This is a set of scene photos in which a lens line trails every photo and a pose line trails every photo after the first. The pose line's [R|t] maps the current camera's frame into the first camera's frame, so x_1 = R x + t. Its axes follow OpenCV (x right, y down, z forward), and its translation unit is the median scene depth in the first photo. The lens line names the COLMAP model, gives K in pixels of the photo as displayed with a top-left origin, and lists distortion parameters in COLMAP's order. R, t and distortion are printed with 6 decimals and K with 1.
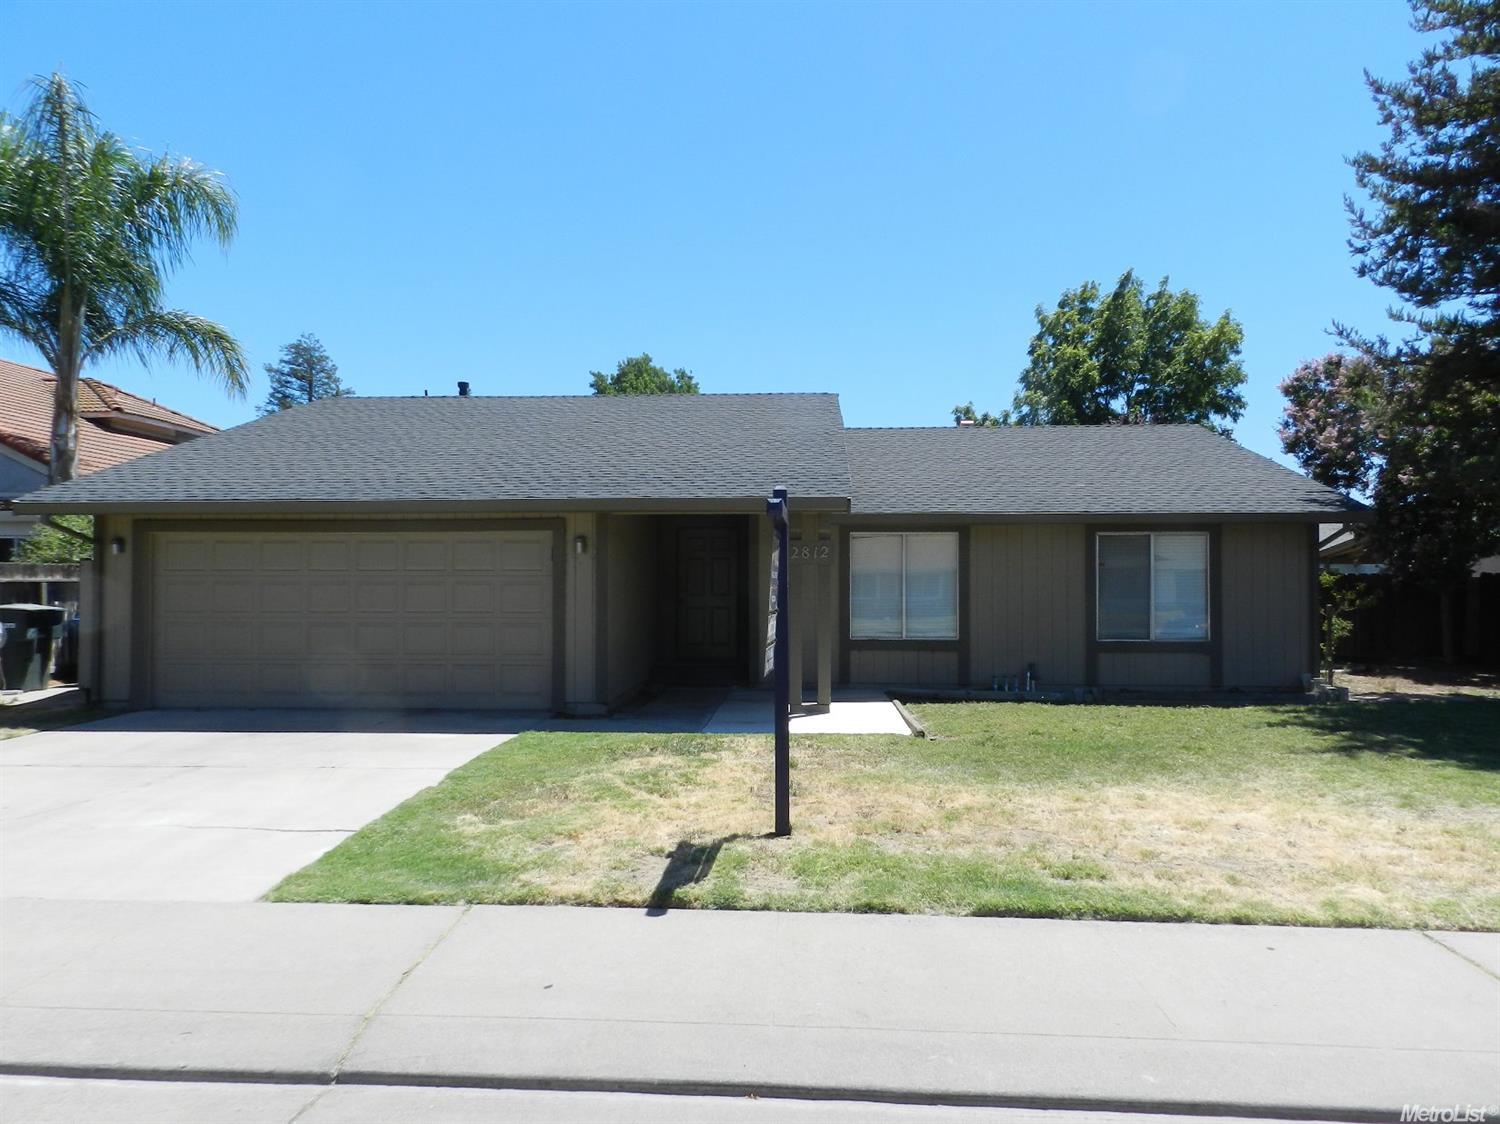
lens RADIAL K [[1019.5, 0, 750.2], [0, 1019.5, 564.0], [0, 0, 1]] dist [0.023984, 0.000914]
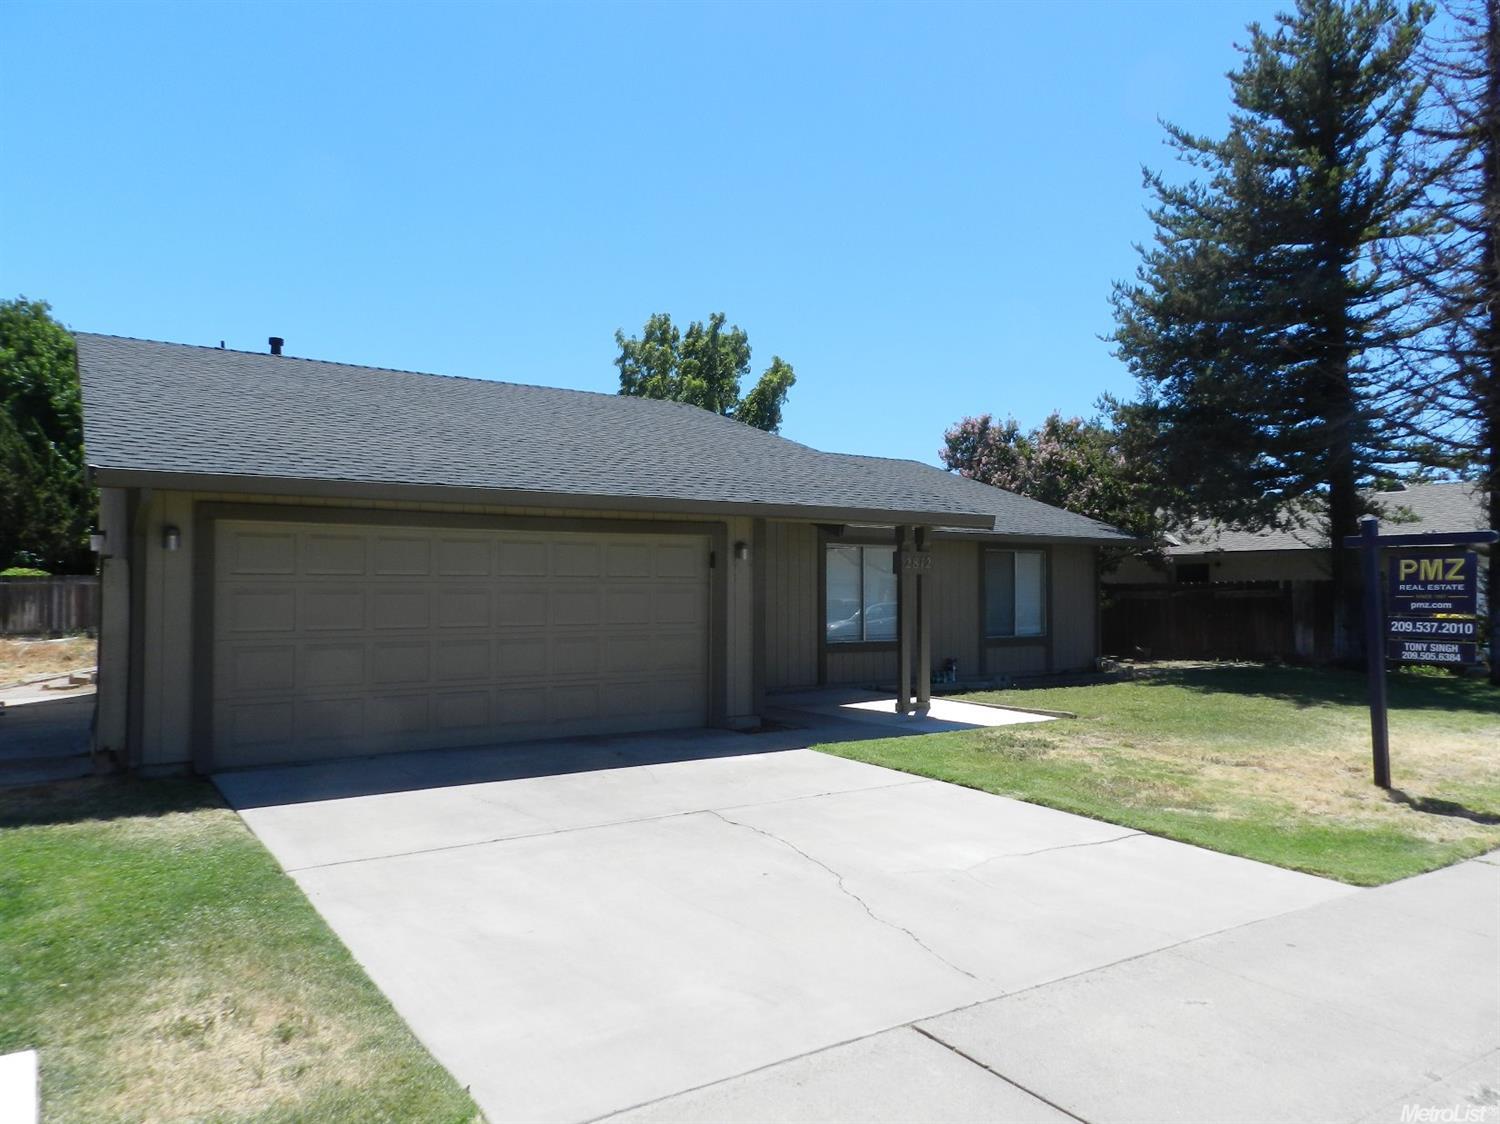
lens RADIAL K [[1019.5, 0, 750.4], [0, 1019.5, 563.7], [0, 0, 1]] dist [0.023984, 0.000914]
pose [[0.806630, 0.014278, 0.590885, -0.705391], [-0.010859, 0.999897, -0.009338, 0.002090], [-0.590957, 0.001116, 0.806702, 0.216964]]
